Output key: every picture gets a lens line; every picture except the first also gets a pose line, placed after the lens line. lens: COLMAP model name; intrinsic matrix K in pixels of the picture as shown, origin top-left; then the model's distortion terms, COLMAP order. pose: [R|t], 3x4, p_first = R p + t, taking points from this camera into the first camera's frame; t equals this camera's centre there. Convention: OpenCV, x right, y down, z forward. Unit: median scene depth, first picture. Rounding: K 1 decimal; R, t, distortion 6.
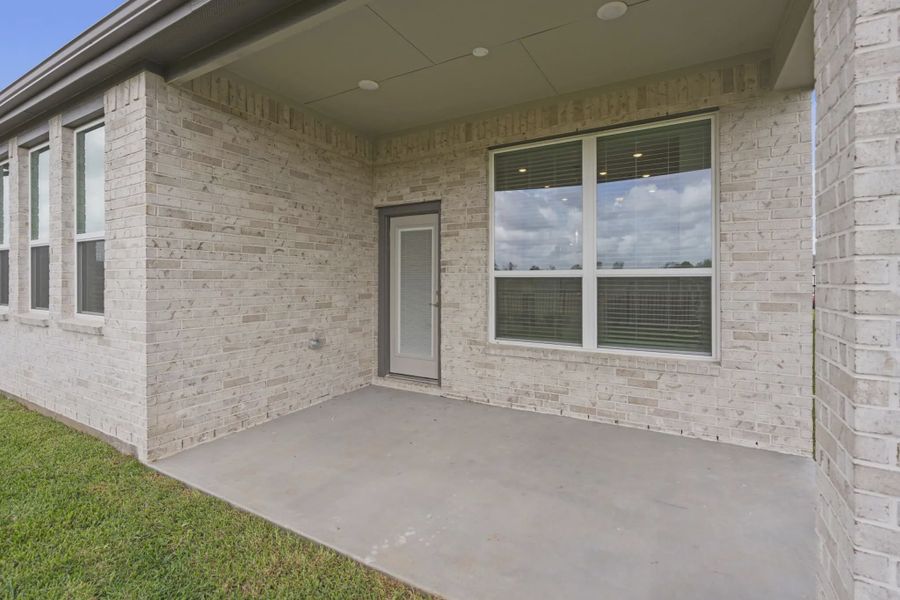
lens RADIAL K [[413.3, 0, 448.9], [0, 413.3, 279.6], [0, 0, 1]] dist [-0.000151, 0.000068]
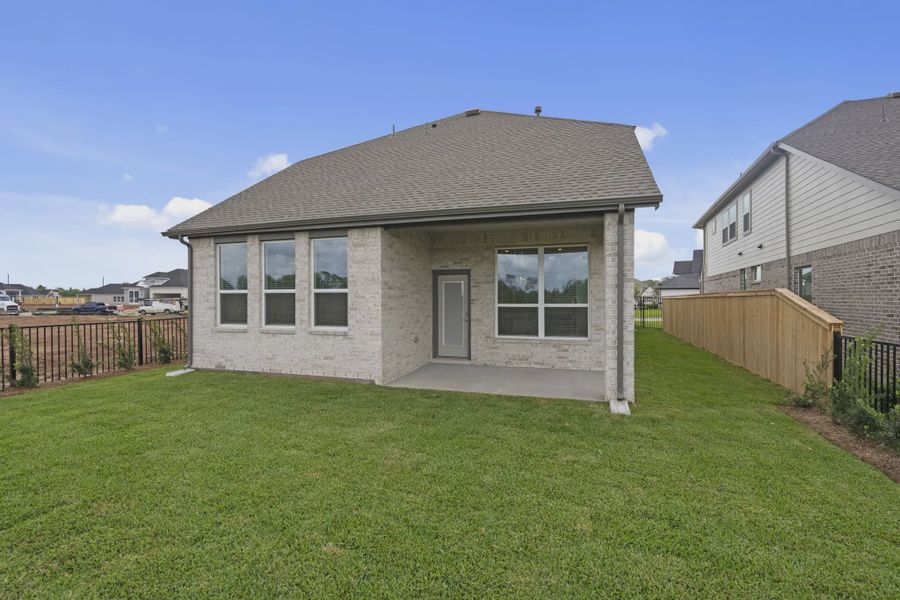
lens RADIAL K [[405.6, 0, 450.0], [0, 405.6, 300.0], [0, 0, 1]] dist [-0.000611, 0.000124]
pose [[0.977317, -0.005583, 0.211706, -0.592151], [0.004393, 0.999972, 0.006089, -0.056698], [-0.211734, -0.005021, 0.977314, -1.032768]]
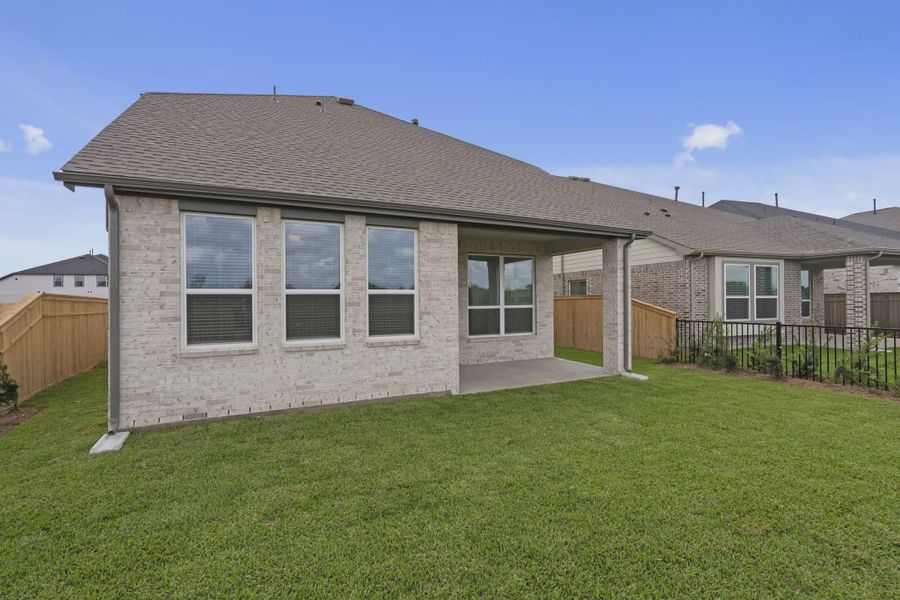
lens RADIAL K [[405.6, 0, 450.0], [0, 405.6, 300.0], [0, 0, 1]] dist [-0.000611, 0.000124]
pose [[0.547136, -0.004822, 0.837030, -1.861171], [0.008768, 0.999962, 0.000030, -0.057815], [-0.836998, 0.007322, 0.547157, -0.142740]]
